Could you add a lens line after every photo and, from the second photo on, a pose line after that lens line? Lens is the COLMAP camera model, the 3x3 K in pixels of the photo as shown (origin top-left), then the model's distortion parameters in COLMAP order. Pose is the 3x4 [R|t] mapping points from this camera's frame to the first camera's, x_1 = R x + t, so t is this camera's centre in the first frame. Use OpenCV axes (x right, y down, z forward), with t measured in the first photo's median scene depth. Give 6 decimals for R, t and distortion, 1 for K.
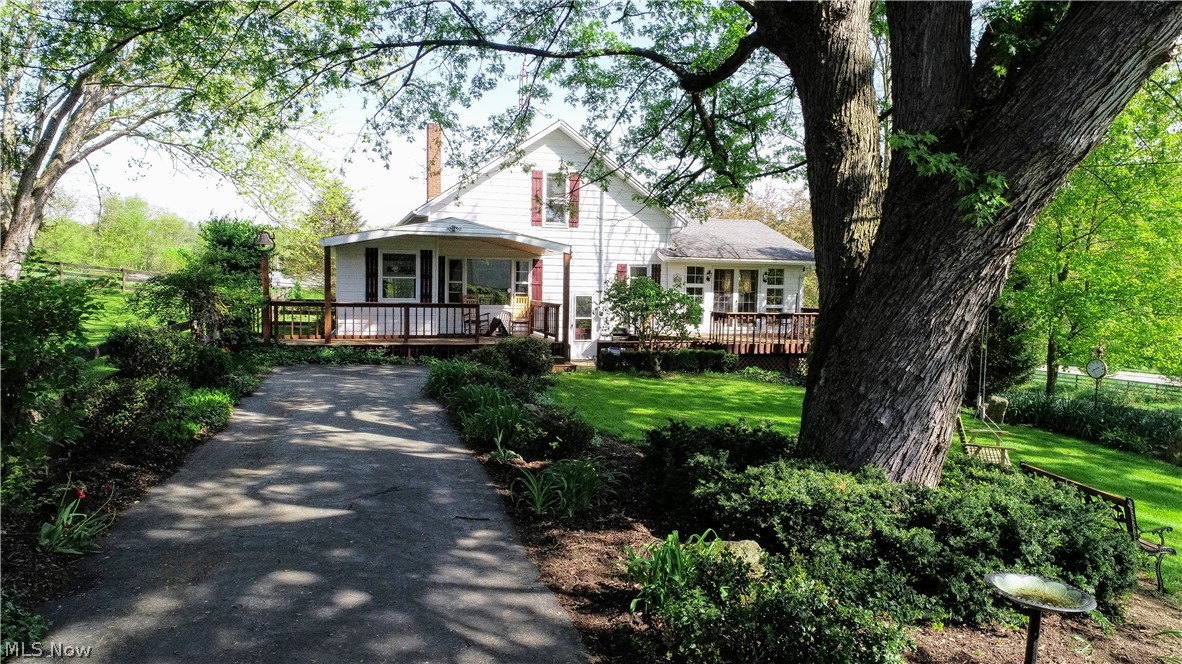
lens RADIAL K [[795.9, 0, 590.7], [0, 795.9, 328.5], [0, 0, 1]] dist [0.009526, 0.009881]
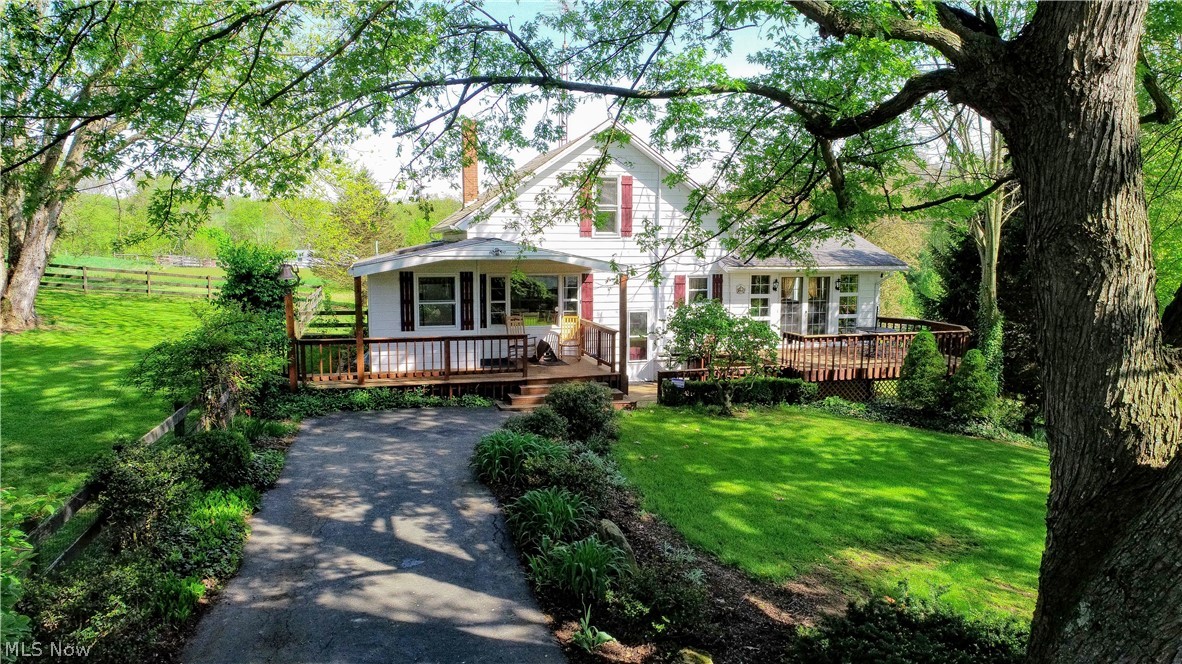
lens RADIAL K [[795.9, 0, 590.9], [0, 795.9, 329.8], [0, 0, 1]] dist [0.009526, 0.009881]
pose [[0.999194, -0.013843, -0.037673, -0.035600], [0.015616, 0.998764, 0.047194, -0.079310], [0.036973, -0.047744, 0.998175, 0.113468]]
